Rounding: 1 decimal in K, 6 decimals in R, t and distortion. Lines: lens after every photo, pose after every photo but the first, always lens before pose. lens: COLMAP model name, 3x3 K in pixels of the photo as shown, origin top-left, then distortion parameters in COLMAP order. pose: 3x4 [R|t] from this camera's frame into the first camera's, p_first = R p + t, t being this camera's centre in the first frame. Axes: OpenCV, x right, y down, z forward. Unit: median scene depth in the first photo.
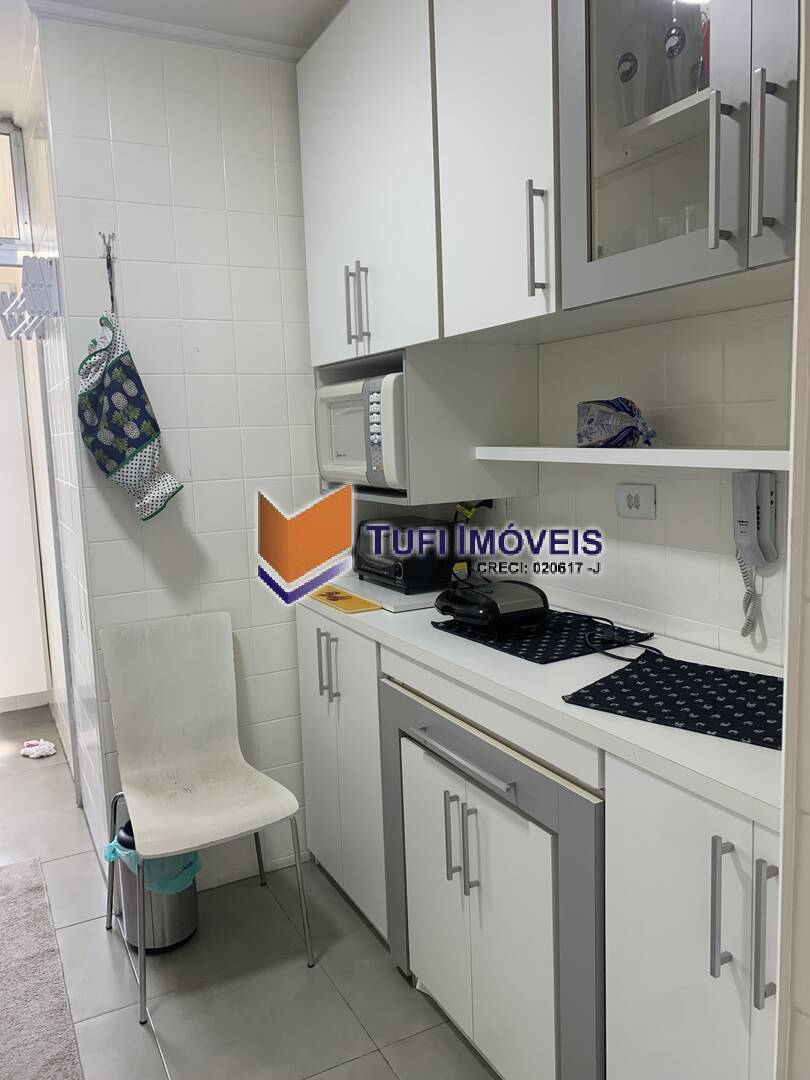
lens RADIAL K [[830.3, 0, 402.8], [0, 830.3, 547.9], [0, 0, 1]] dist [0.001355, -0.020542]
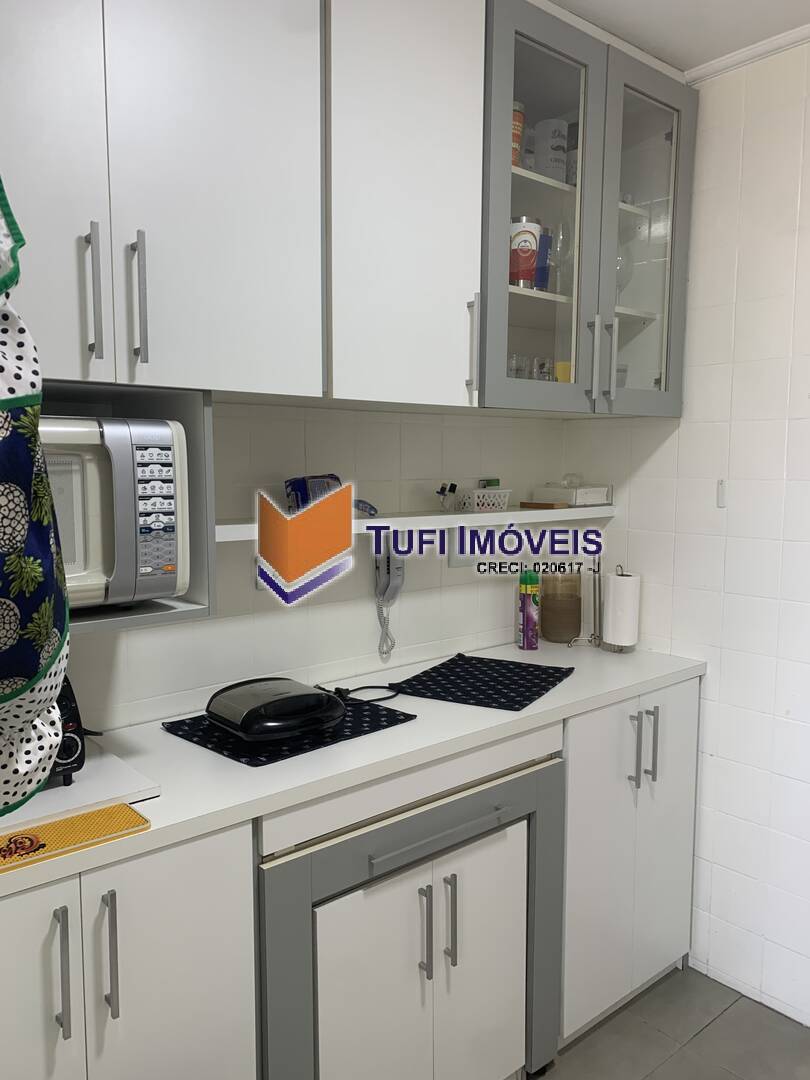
lens RADIAL K [[830.3, 0, 401.5], [0, 830.3, 531.0], [0, 0, 1]] dist [0.001355, -0.020542]
pose [[-0.226512, -0.048816, 0.972784, -0.869562], [0.139820, 0.986770, 0.082074, -0.191643], [-0.963920, 0.154606, -0.216690, 1.225023]]
